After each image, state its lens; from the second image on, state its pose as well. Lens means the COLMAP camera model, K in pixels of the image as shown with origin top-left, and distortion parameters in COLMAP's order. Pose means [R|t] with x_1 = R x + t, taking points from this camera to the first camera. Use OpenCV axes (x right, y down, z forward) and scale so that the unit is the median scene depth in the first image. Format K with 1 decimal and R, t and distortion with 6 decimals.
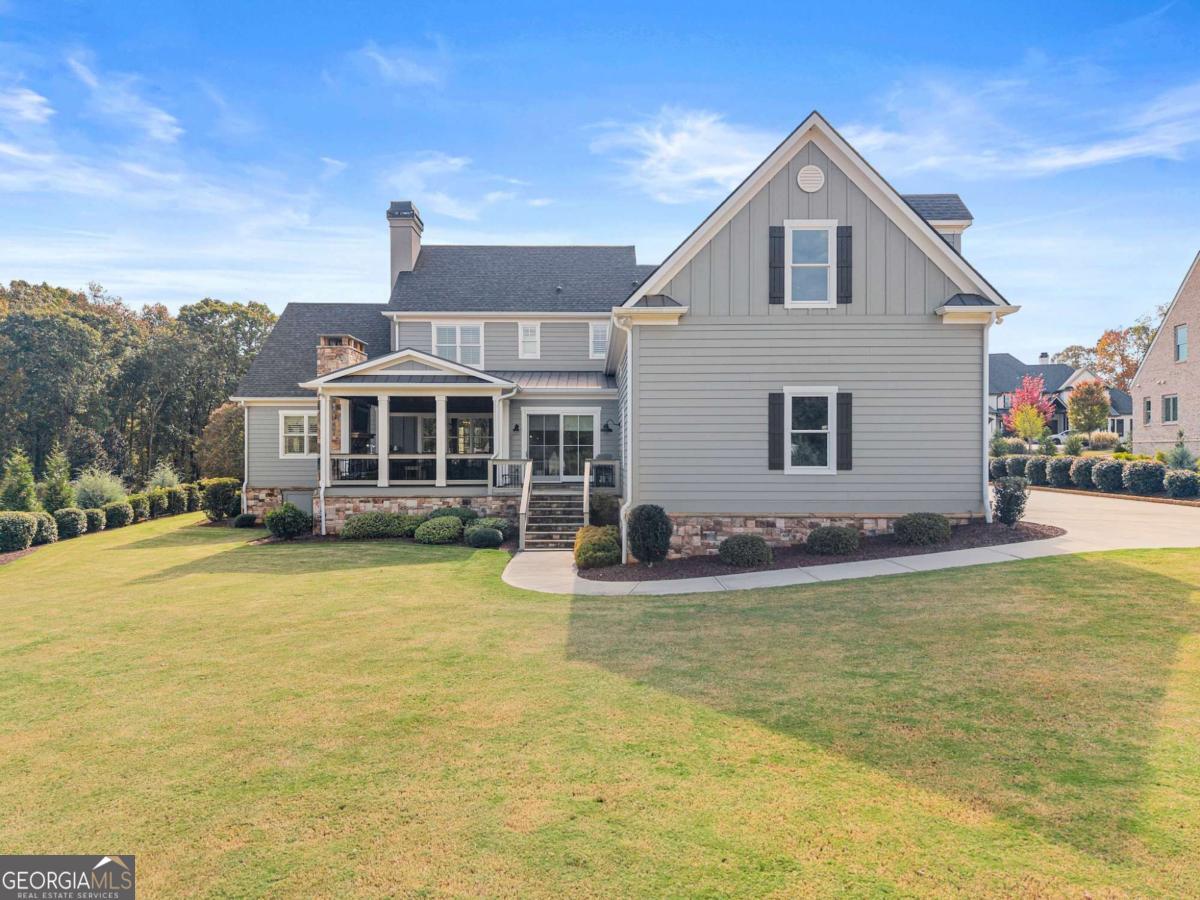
lens RADIAL K [[795.1, 0, 591.5], [0, 795.1, 451.0], [0, 0, 1]] dist [0.068443, -0.089758]
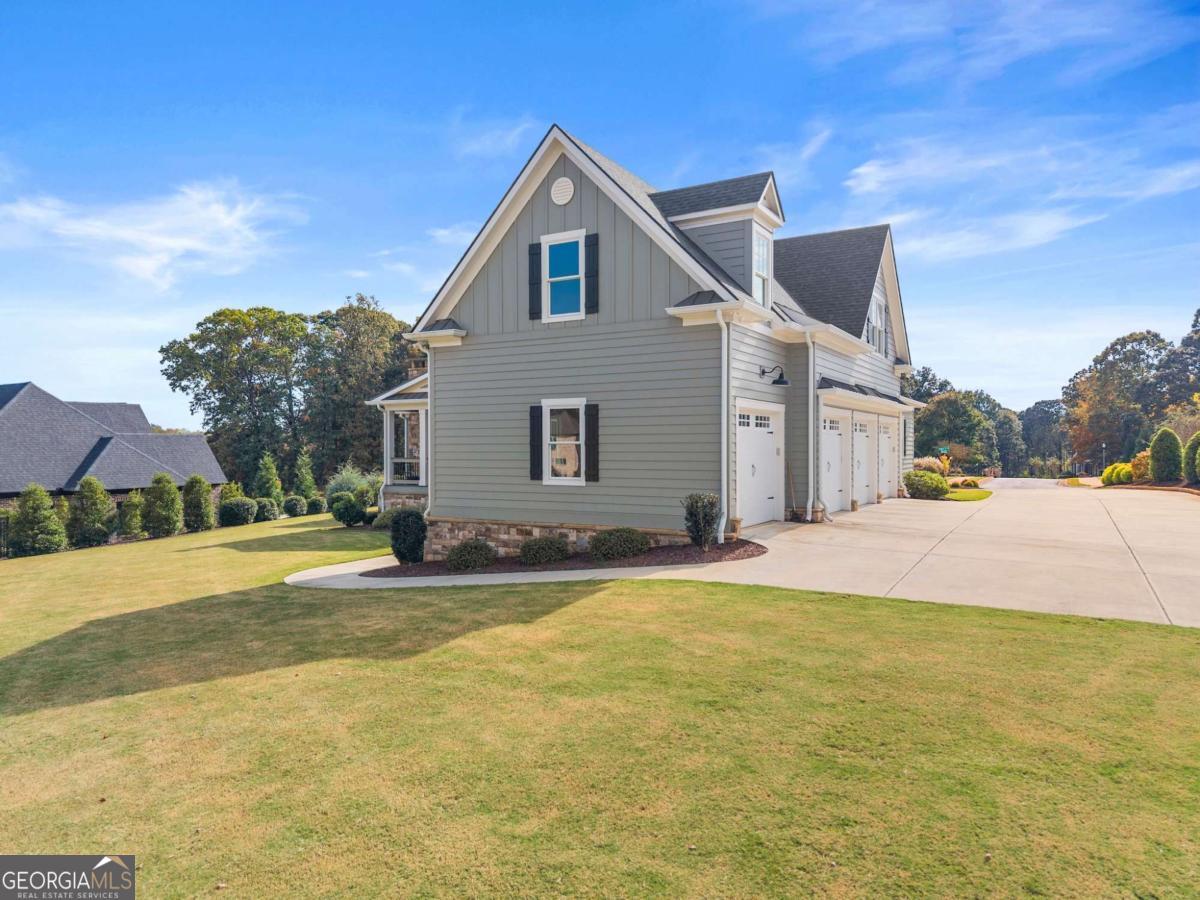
lens RADIAL K [[785.0, 0, 592.9], [0, 785.0, 450.3], [0, 0, 1]] dist [0.154817, -0.317778]
pose [[0.862048, -0.000354, -0.506826, 0.803790], [0.004019, 0.999973, 0.006138, -0.021028], [0.506810, -0.007328, 0.862027, 0.158991]]
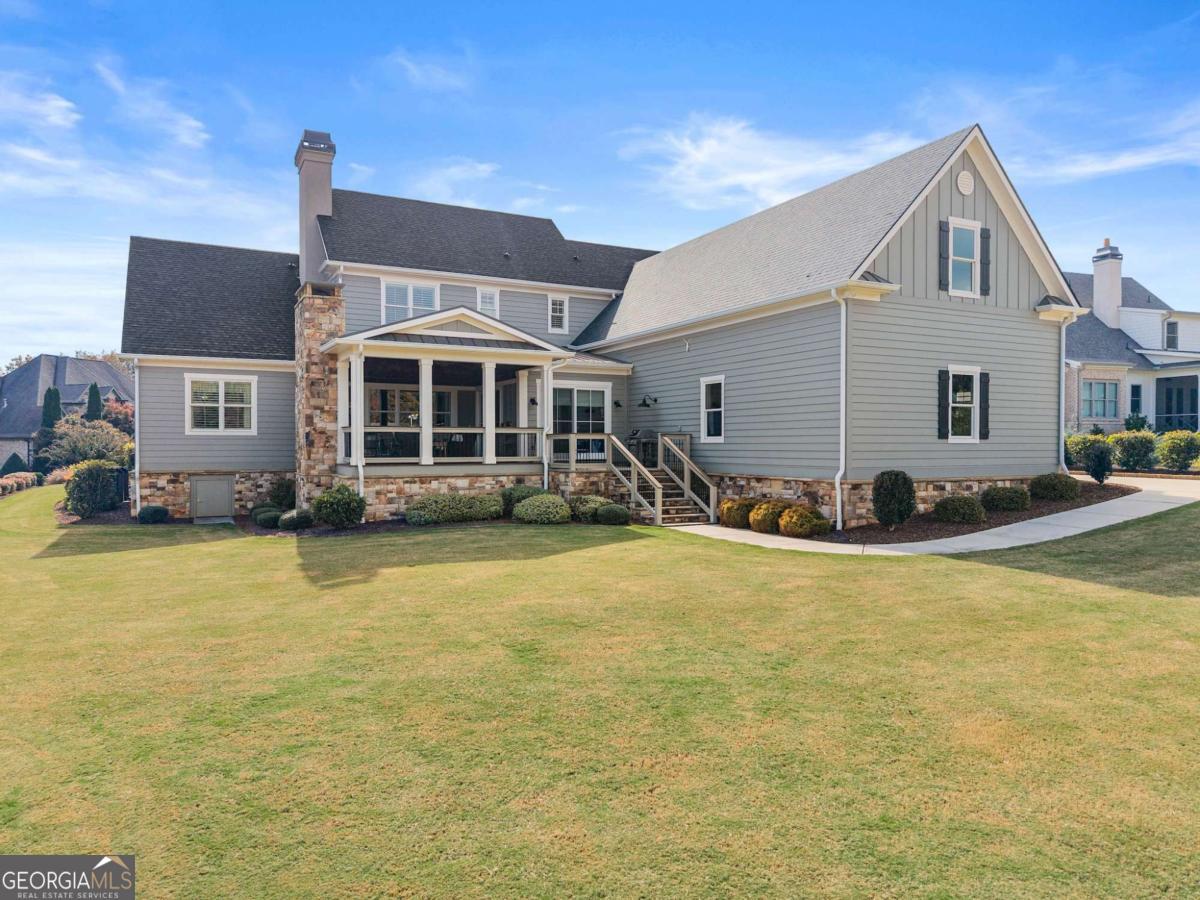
lens RADIAL K [[795.1, 0, 591.5], [0, 795.1, 451.0], [0, 0, 1]] dist [0.068443, -0.089758]
pose [[0.891355, -0.003002, 0.453296, -0.711856], [-0.002325, 0.999935, 0.011193, 0.028570], [-0.453300, -0.011031, 0.891290, 0.219081]]
